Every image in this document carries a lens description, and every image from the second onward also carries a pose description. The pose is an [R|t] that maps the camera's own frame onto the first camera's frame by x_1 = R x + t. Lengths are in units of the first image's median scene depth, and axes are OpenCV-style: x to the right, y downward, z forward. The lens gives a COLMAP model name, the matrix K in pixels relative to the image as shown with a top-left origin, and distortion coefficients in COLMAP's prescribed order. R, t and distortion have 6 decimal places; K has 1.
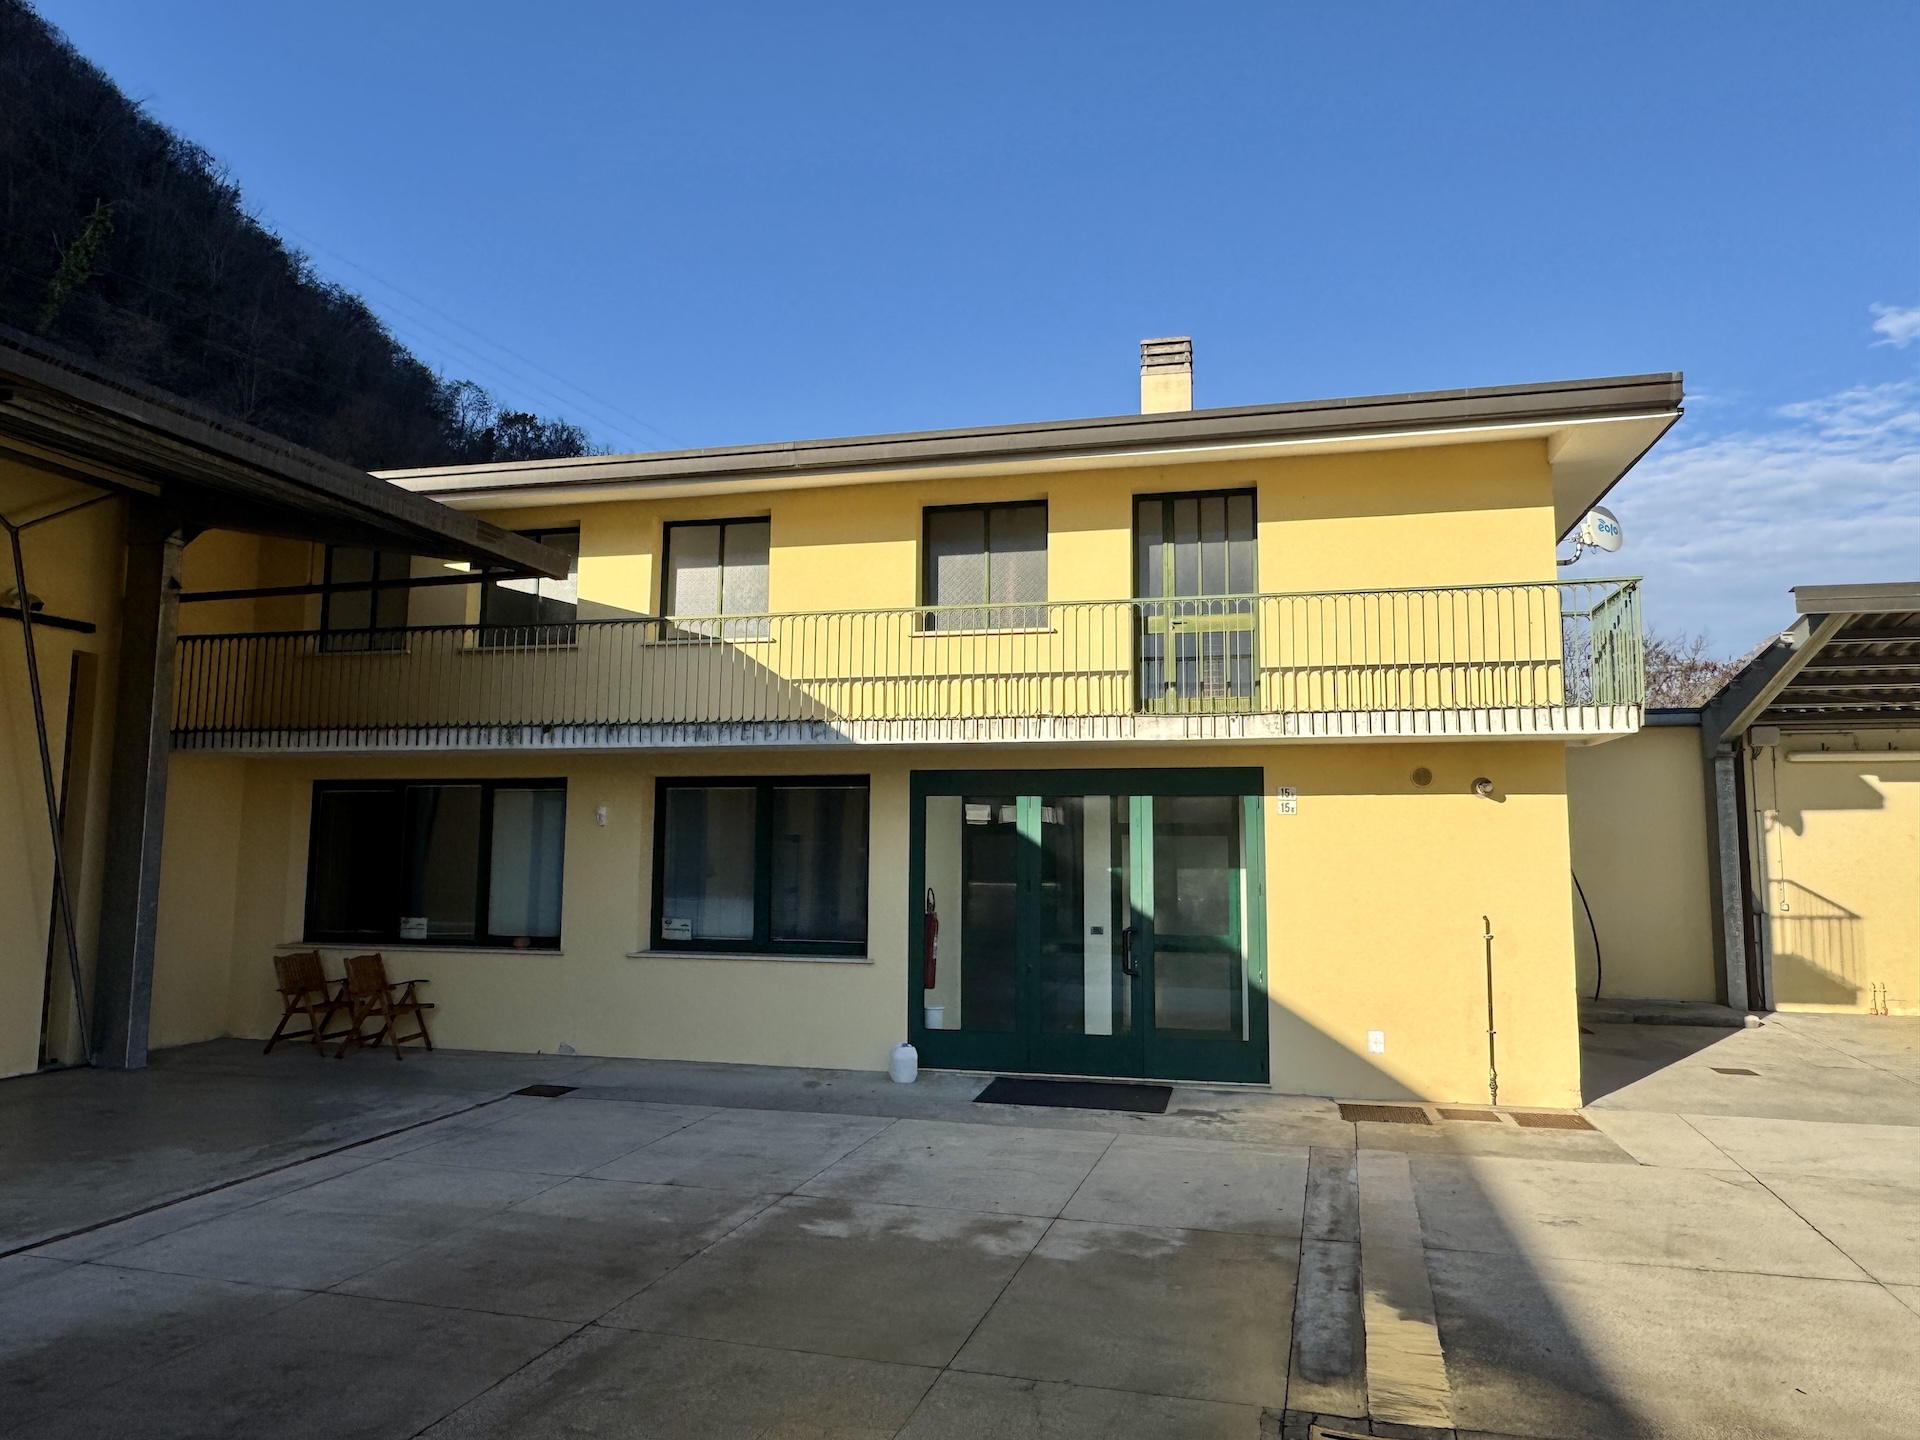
lens RADIAL K [[1263.0, 0, 991.1], [0, 1263.0, 726.0], [0, 0, 1]] dist [-0.005679, 0.006421]
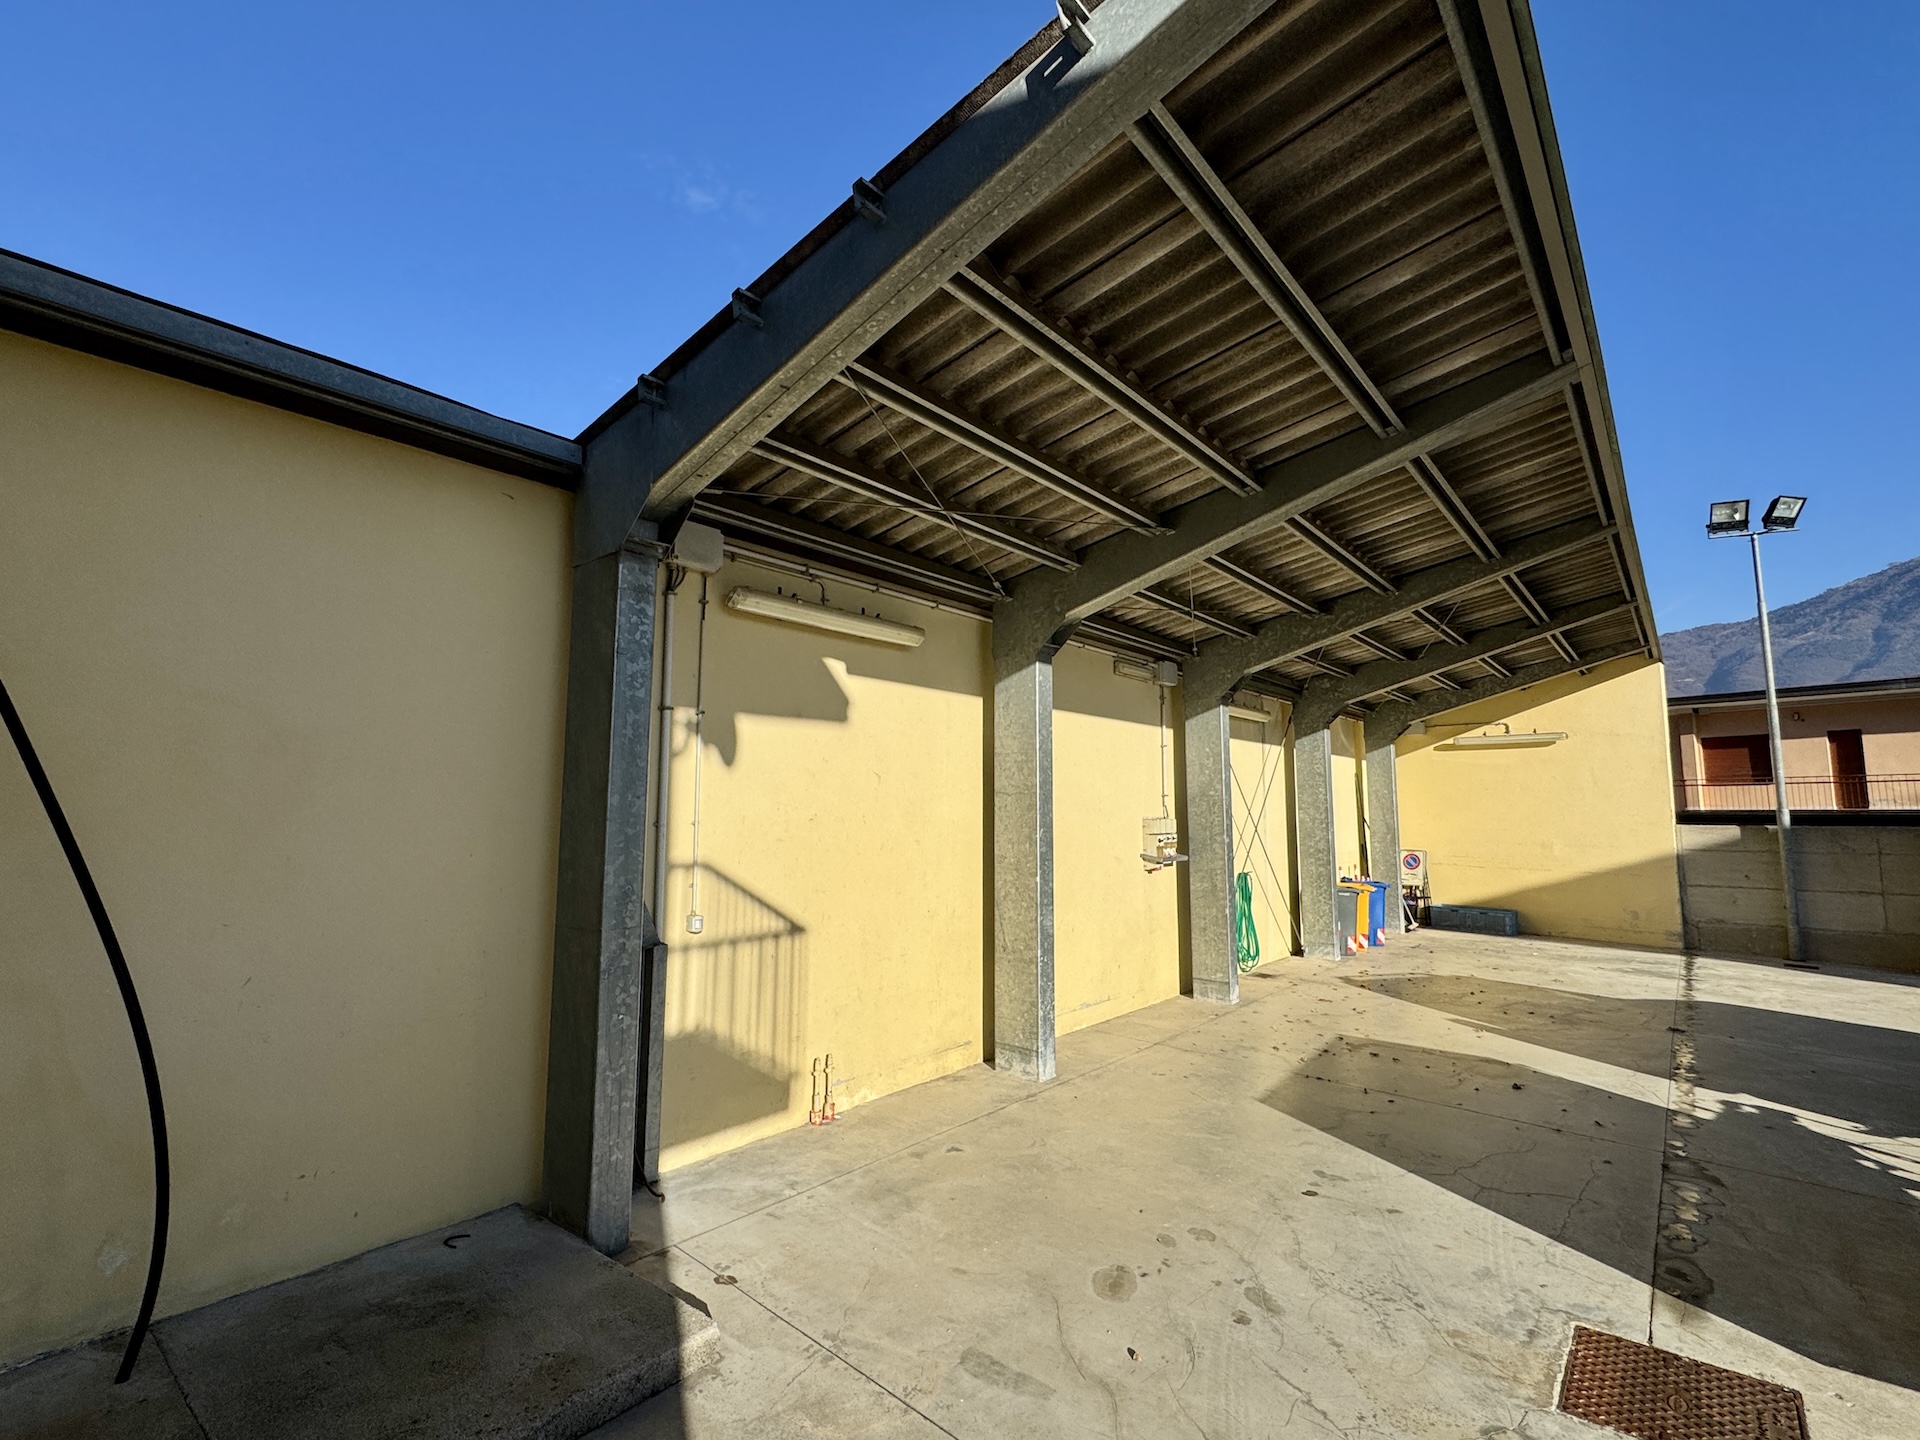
lens RADIAL K [[897.8, 0, 961.3], [0, 897.8, 702.6], [0, 0, 1]] dist [-0.006295, -0.003480]
pose [[0.454301, 0.099936, 0.885225, 0.487154], [-0.085673, 0.993983, -0.068246, 0.100313], [-0.886719, -0.044836, 0.460129, 0.984421]]
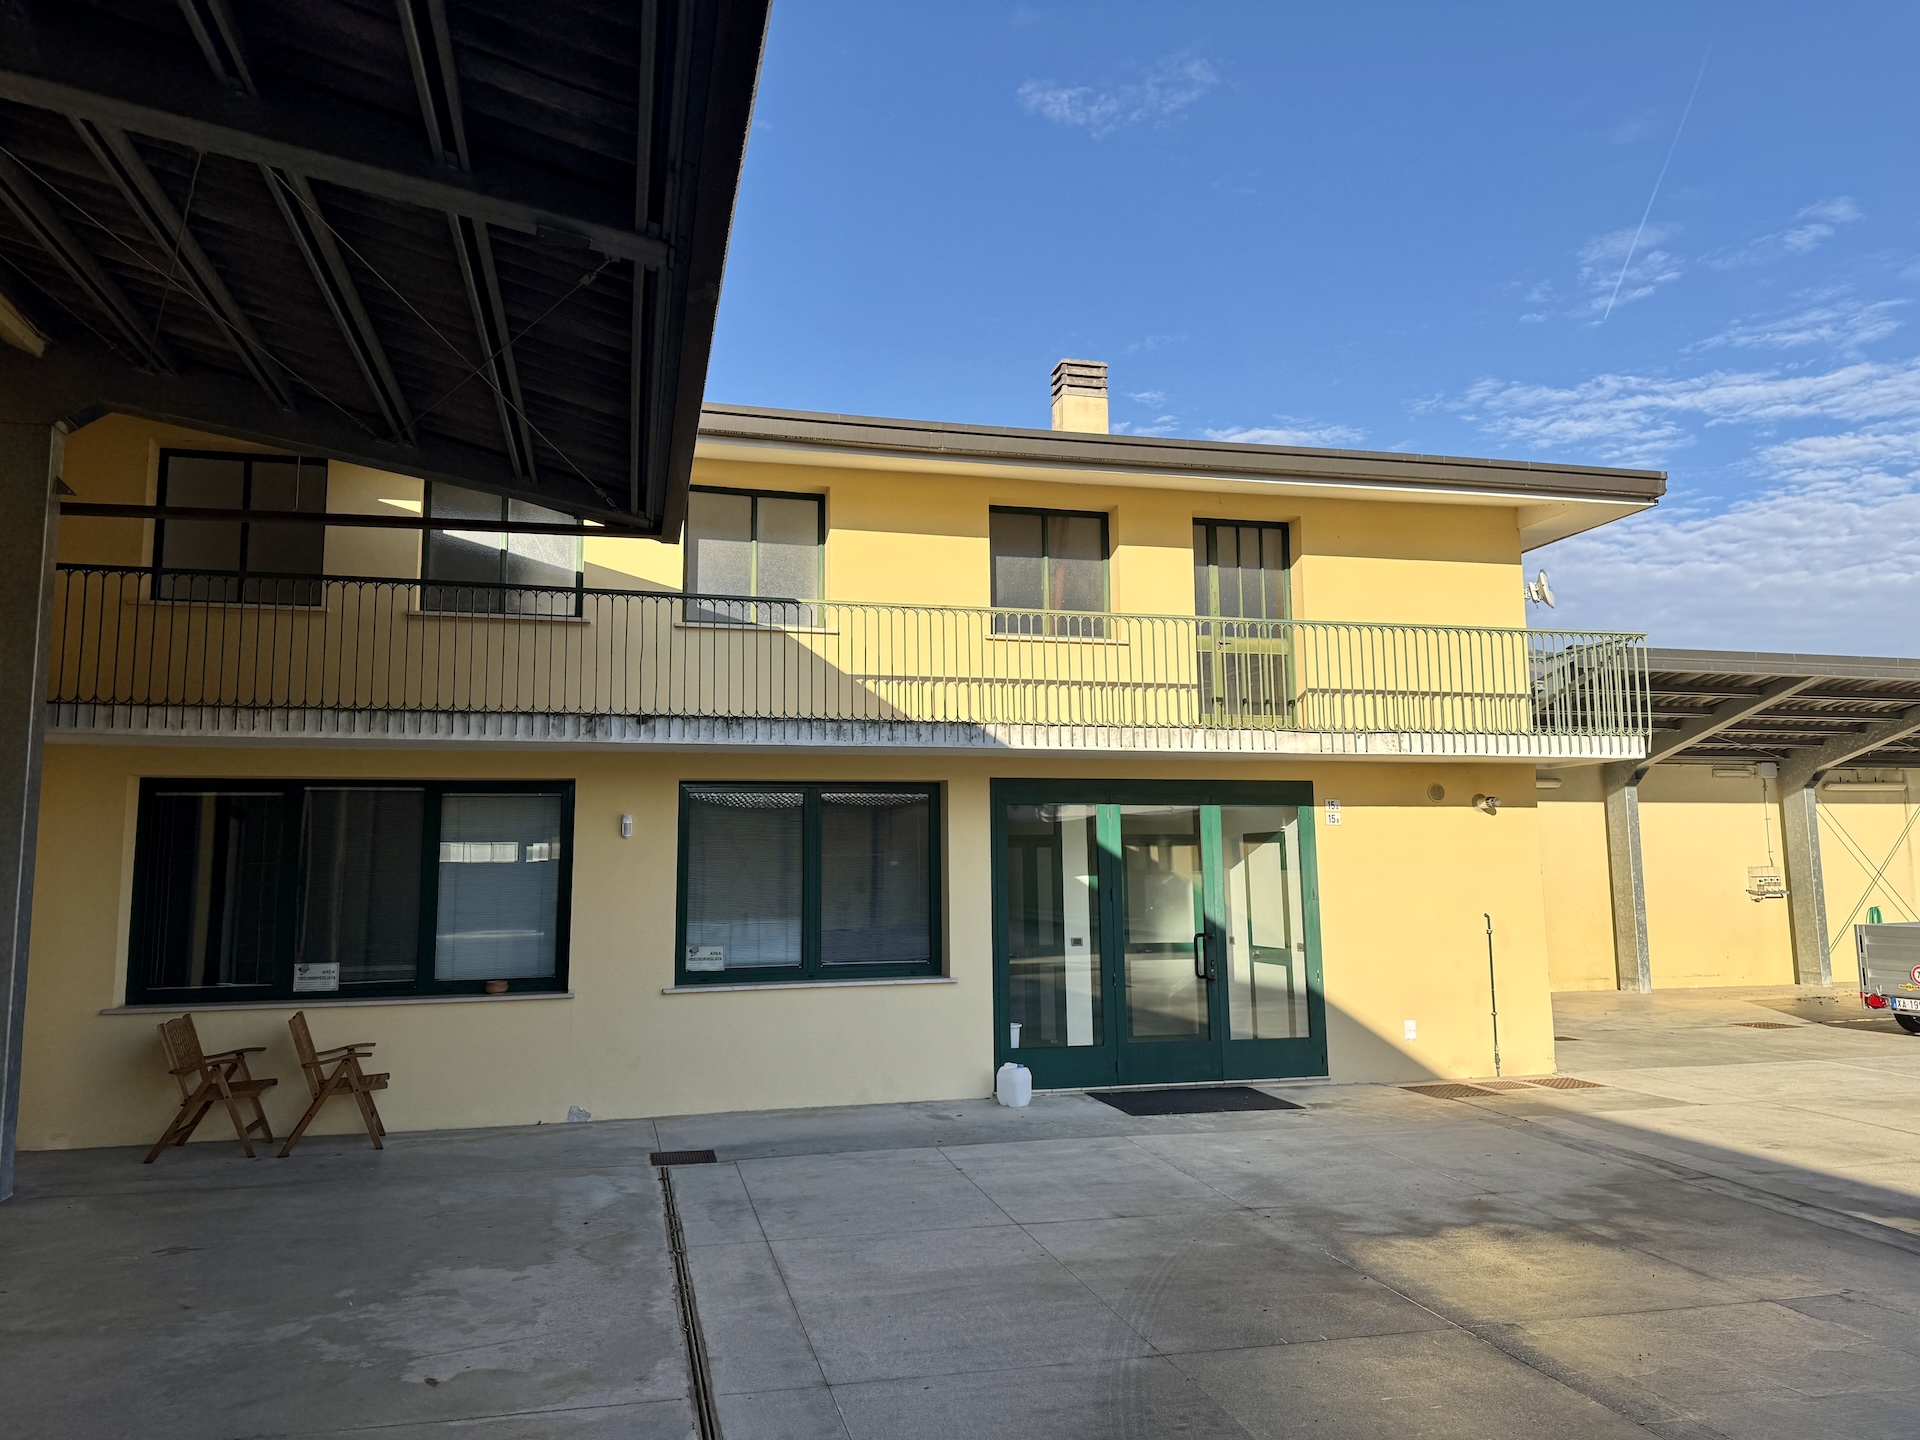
lens RADIAL K [[1352.3, 0, 968.7], [0, 1352.3, 685.9], [0, 0, 1]] dist [0.063965, -0.085060]
pose [[0.874646, 0.051166, 0.482054, -0.541363], [-0.031951, 0.998337, -0.047993, 0.014854], [-0.483708, 0.026575, 0.874826, 0.102929]]
